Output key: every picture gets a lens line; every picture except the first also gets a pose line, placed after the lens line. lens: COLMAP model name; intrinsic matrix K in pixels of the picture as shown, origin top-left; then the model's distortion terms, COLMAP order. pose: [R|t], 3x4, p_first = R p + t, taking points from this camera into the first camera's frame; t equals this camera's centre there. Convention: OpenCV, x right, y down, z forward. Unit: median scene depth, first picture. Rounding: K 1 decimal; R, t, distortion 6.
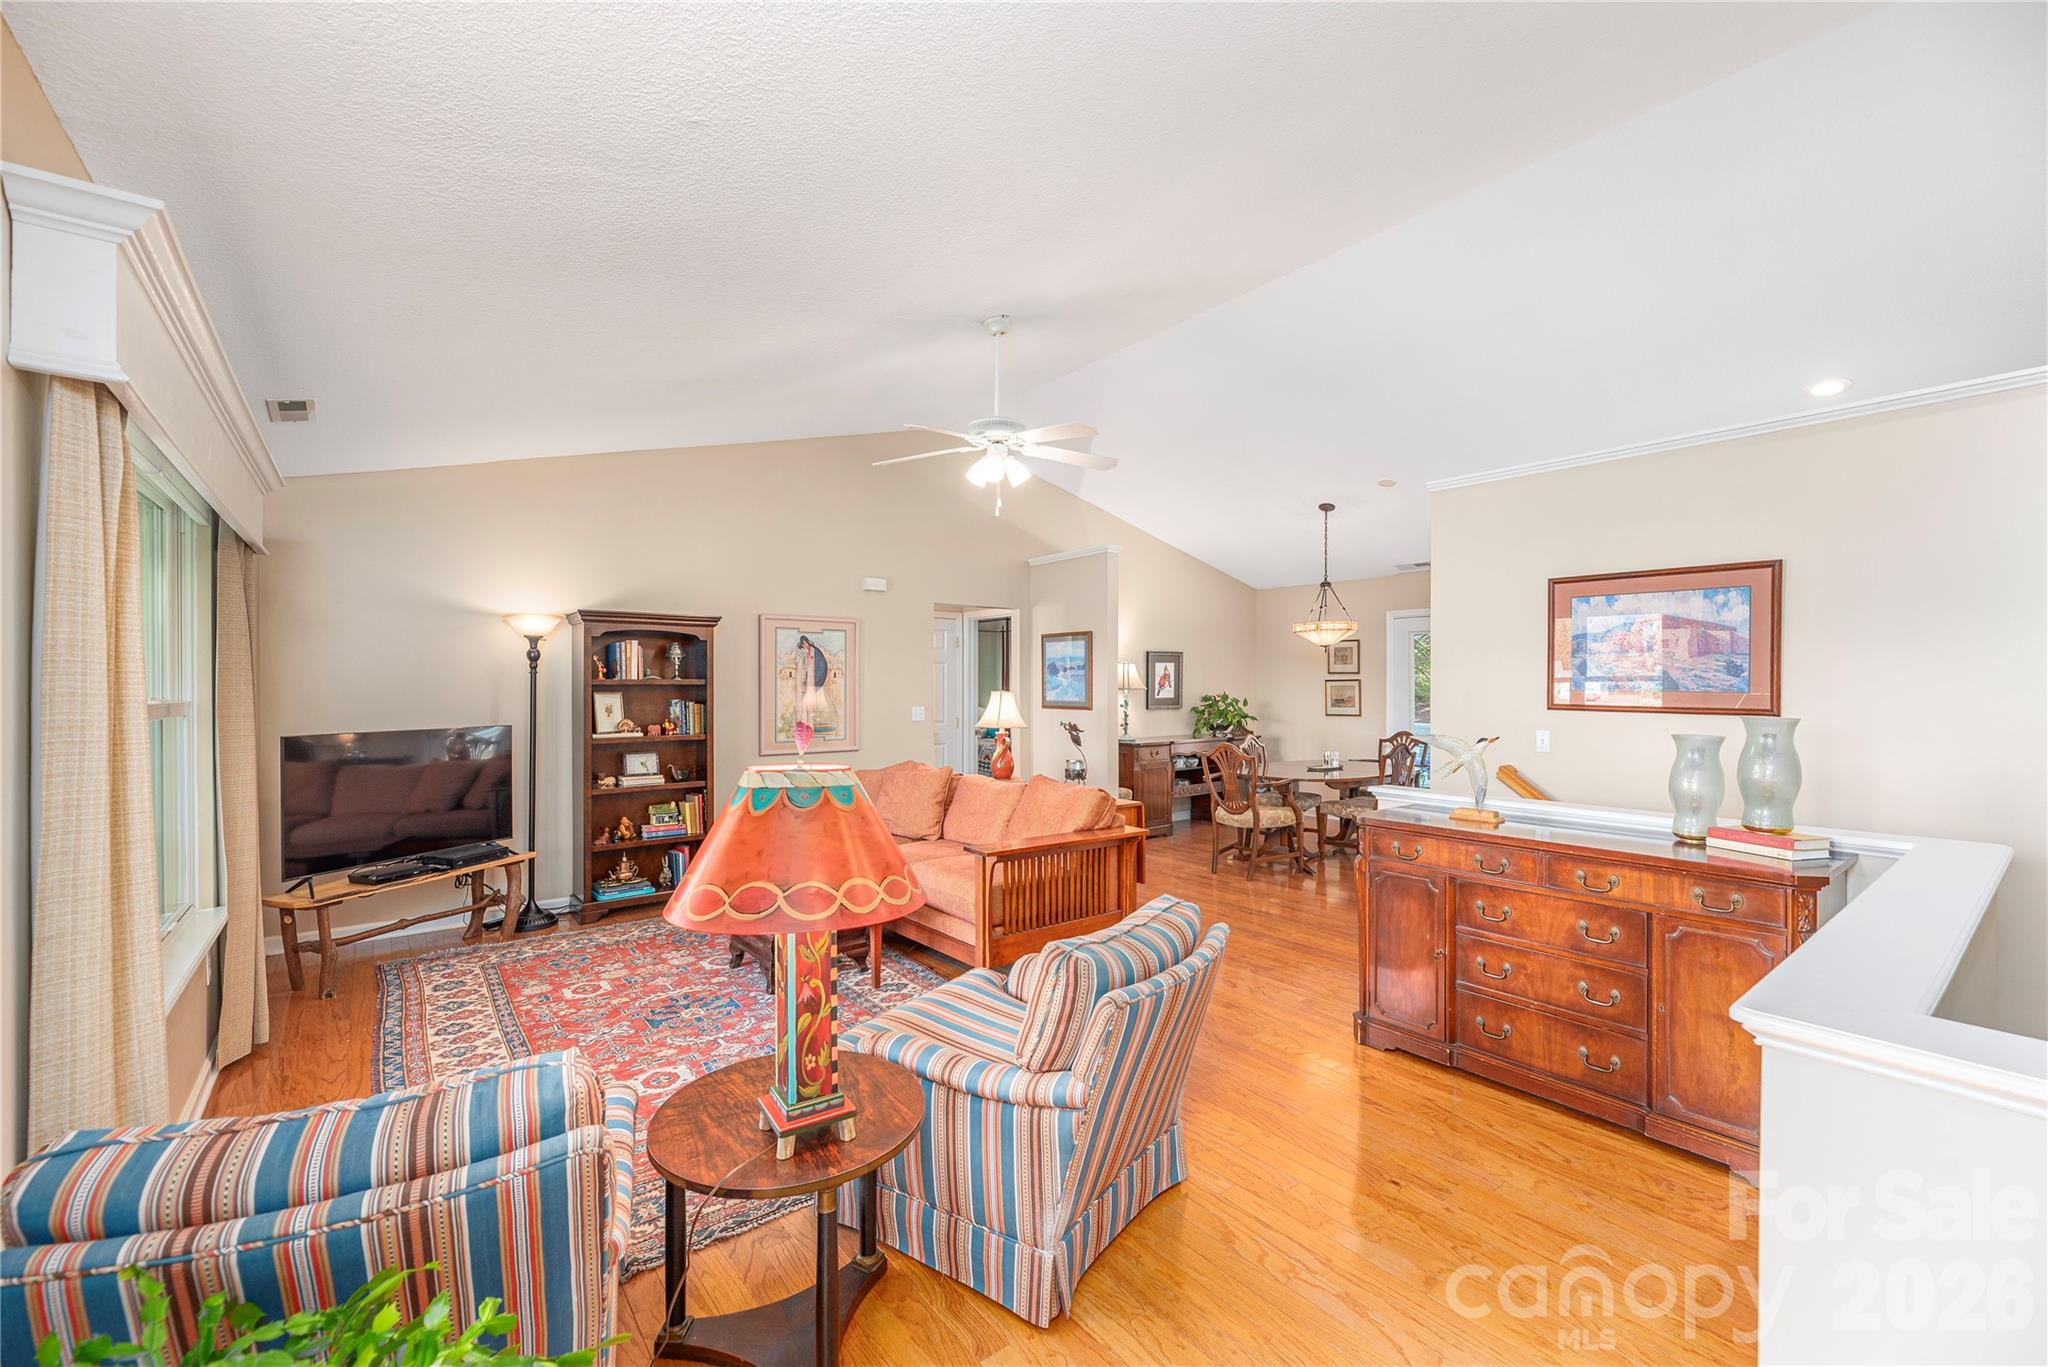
lens RADIAL K [[837.2, 0, 1029.4], [0, 837.2, 684.1], [0, 0, 1]] dist [-0.002546, -0.000072]
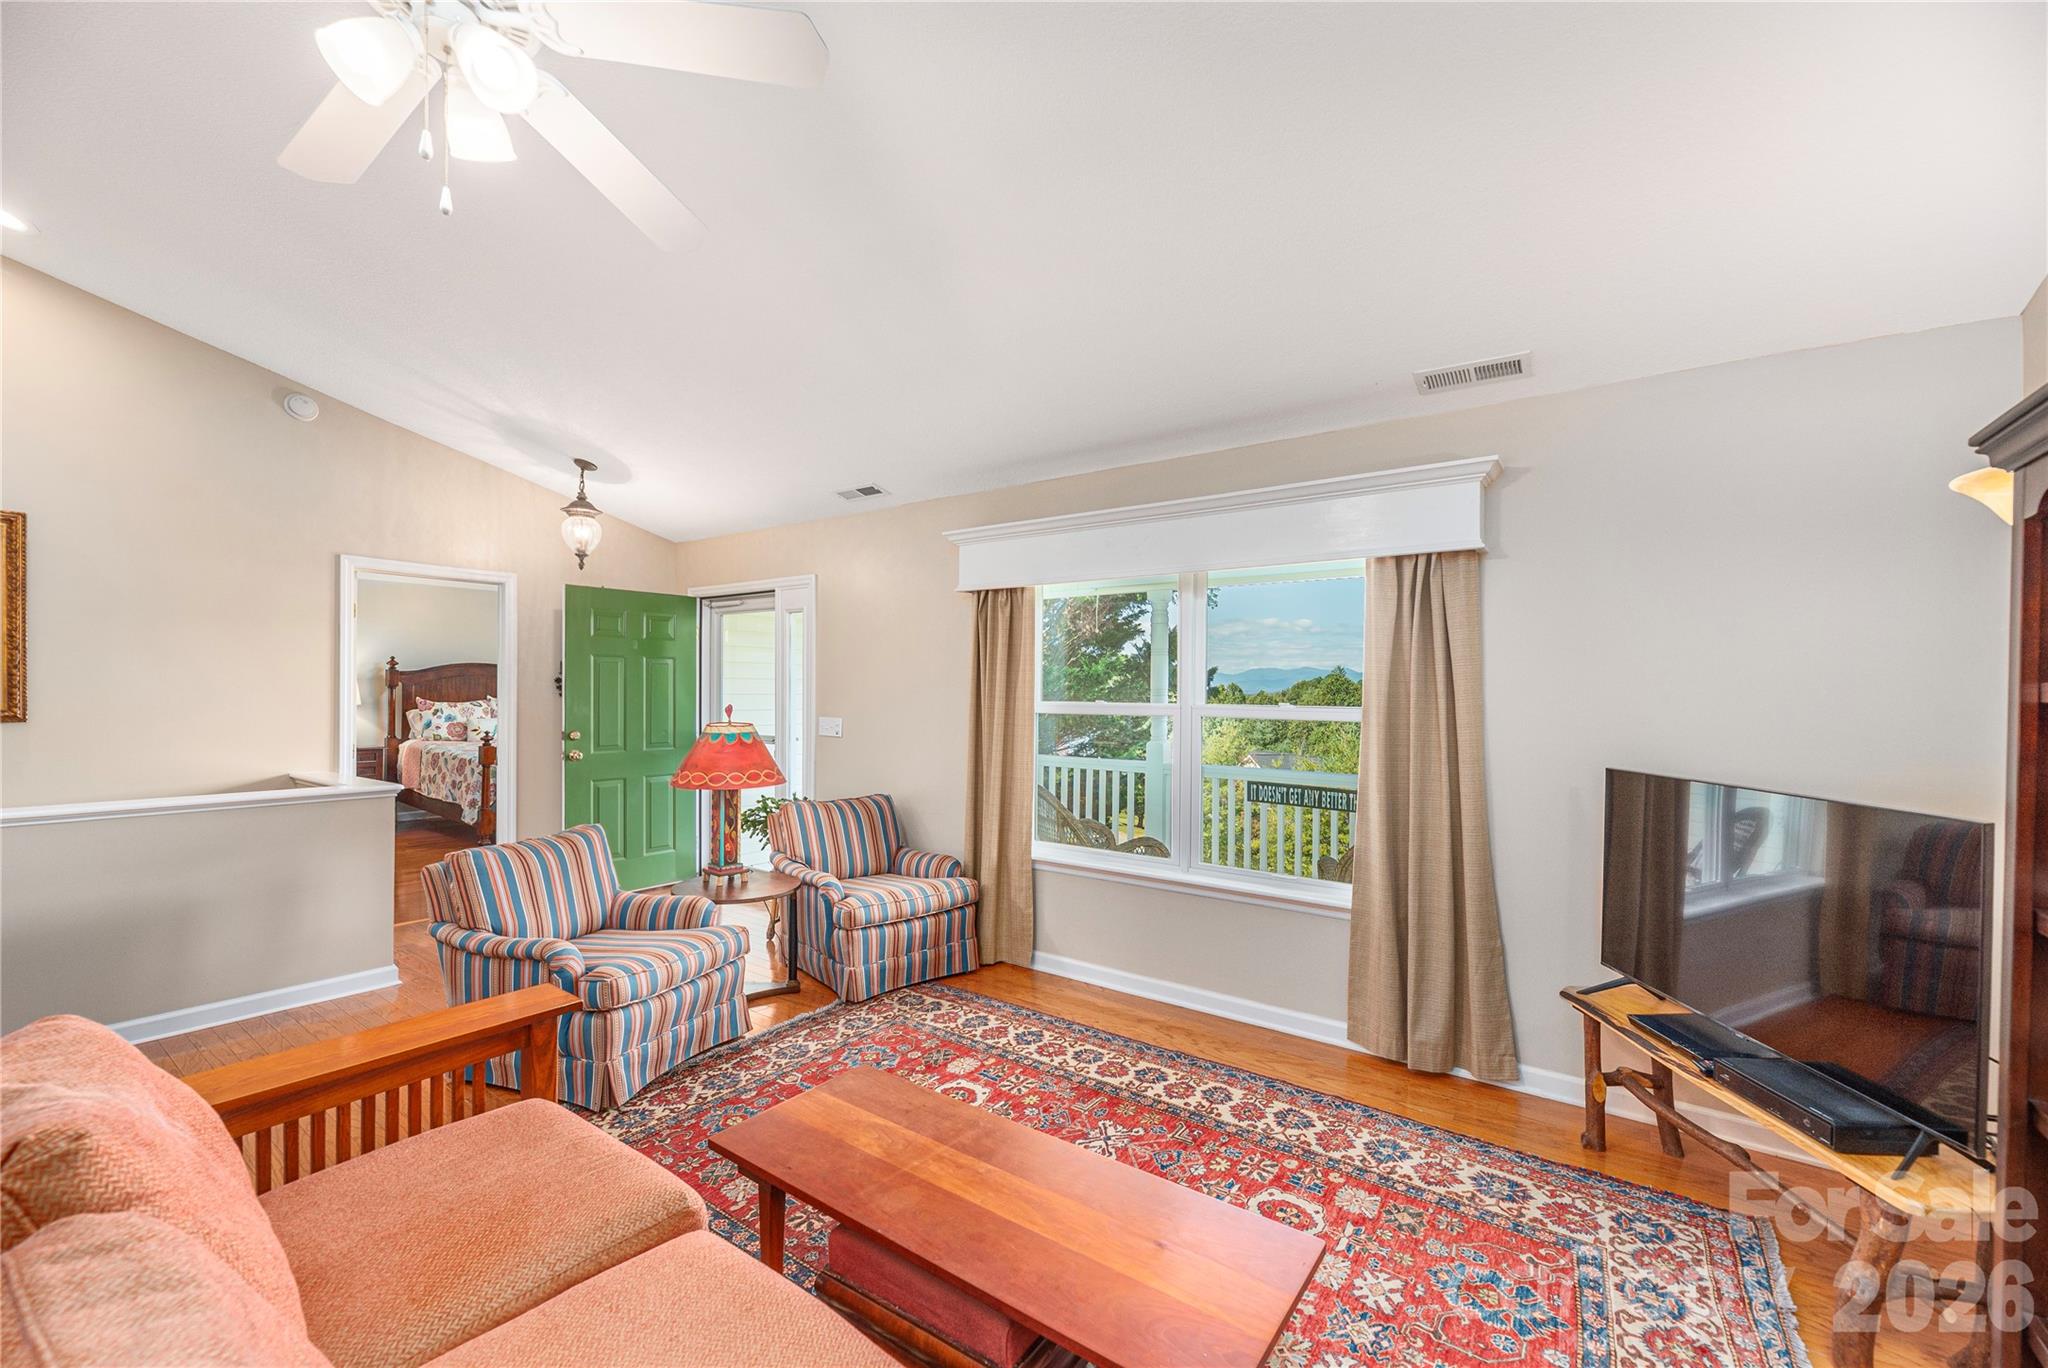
lens RADIAL K [[837.2, 0, 1026.6], [0, 837.2, 686.9], [0, 0, 1]] dist [-0.002546, -0.000072]
pose [[-0.964056, -0.011150, -0.265466, -0.141245], [-0.010342, 0.999937, -0.004441, 0.000446], [0.265499, -0.001536, -0.964110, 1.097189]]
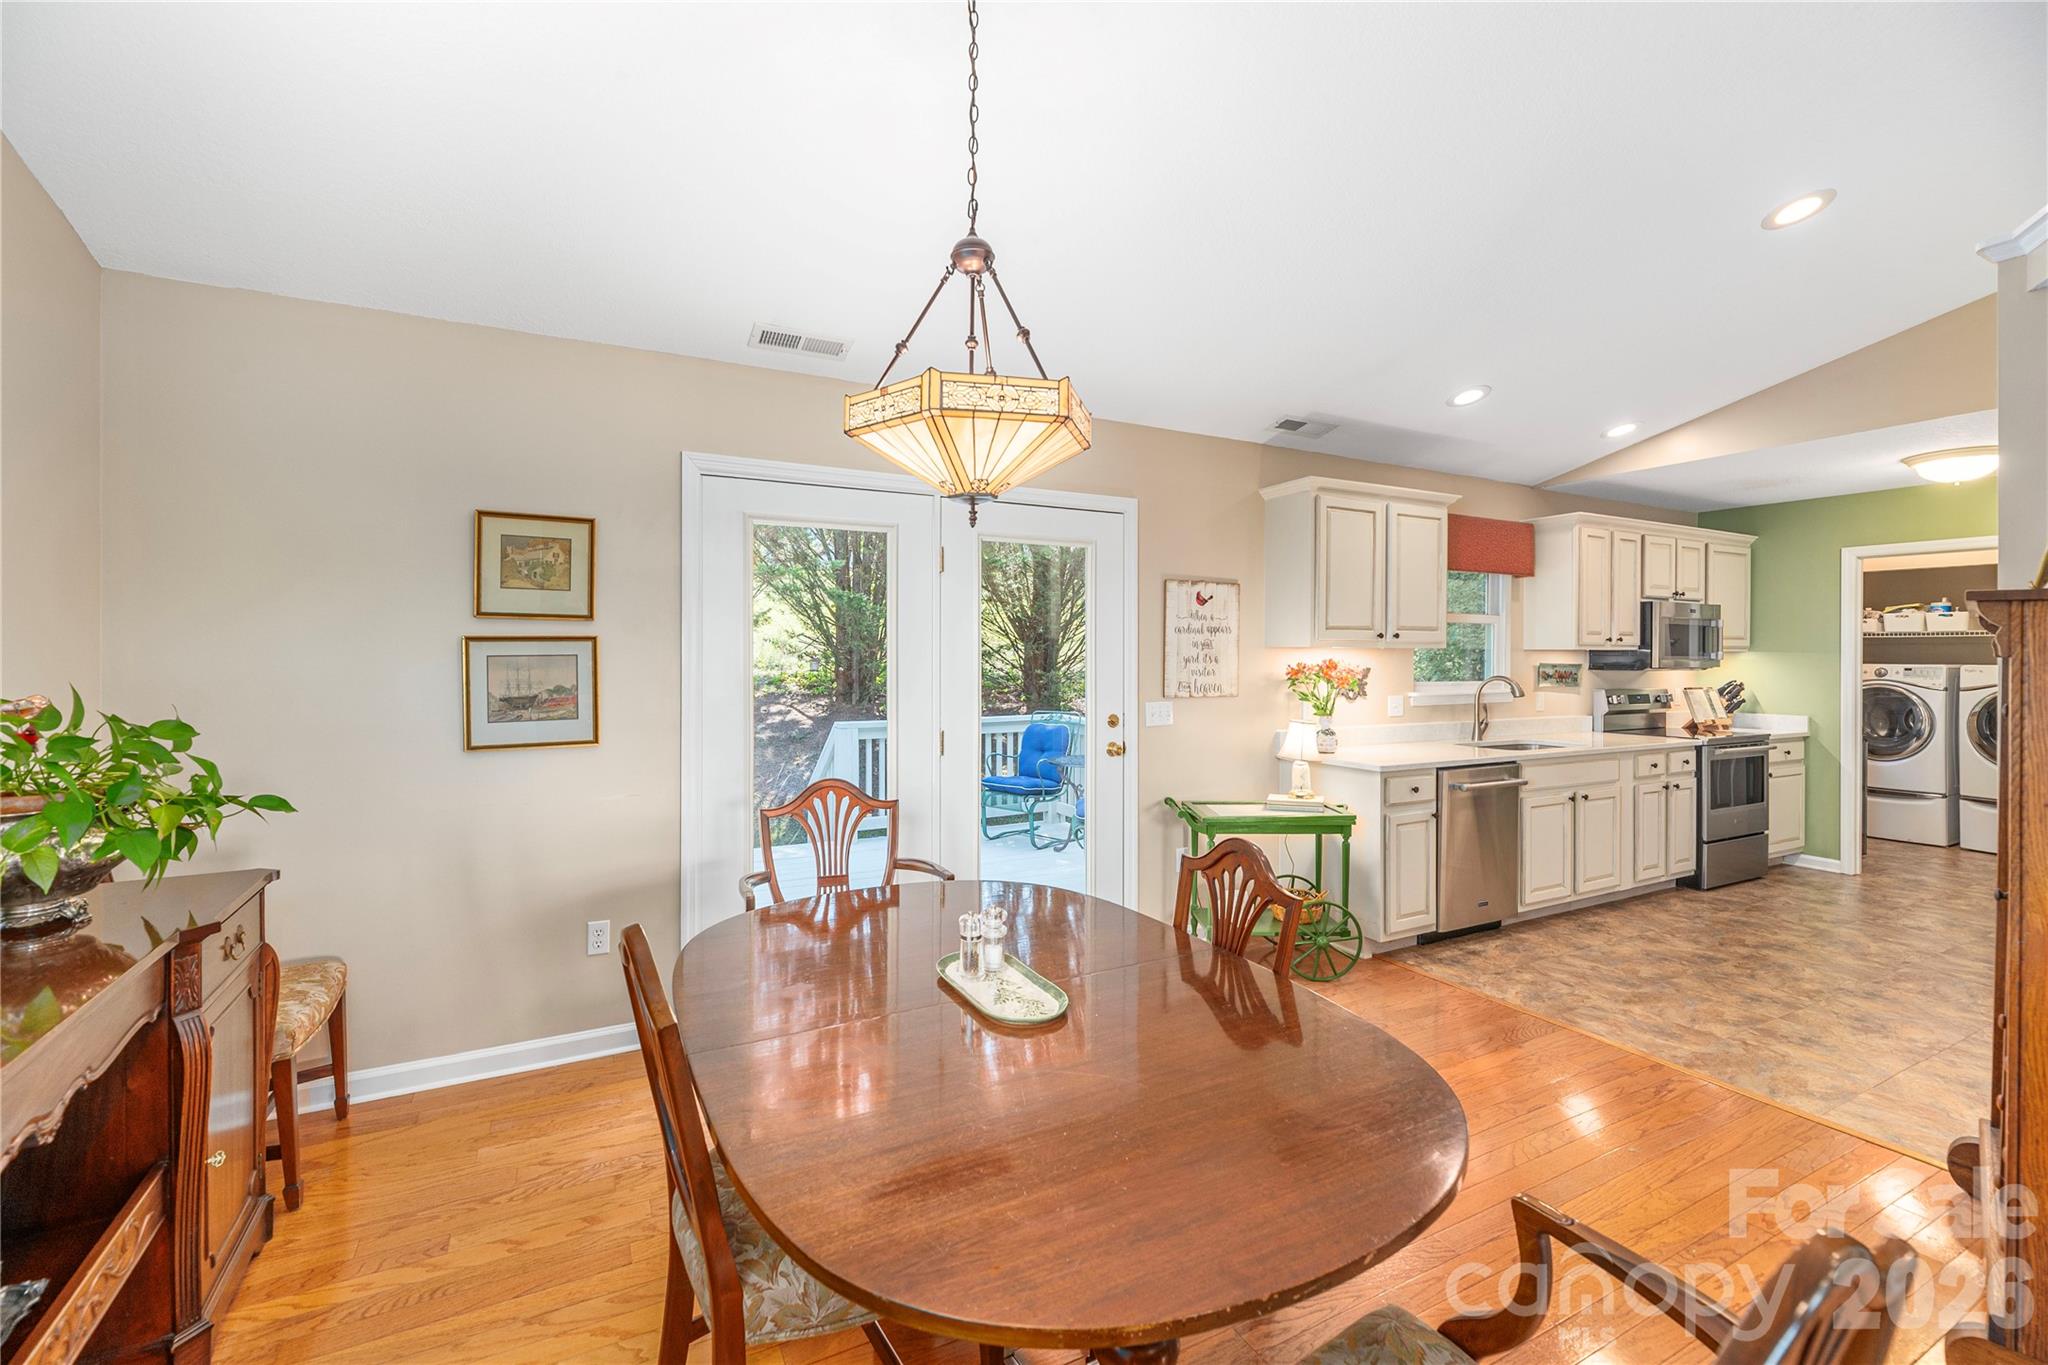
lens RADIAL K [[837.2, 0, 1021.0], [0, 837.2, 655.8], [0, 0, 1]] dist [-0.002546, -0.000072]
pose [[0.186442, -0.004980, 0.982453, 0.144703], [-0.003217, 0.999979, 0.005679, -0.000132], [-0.982461, -0.004219, 0.186422, 1.232381]]
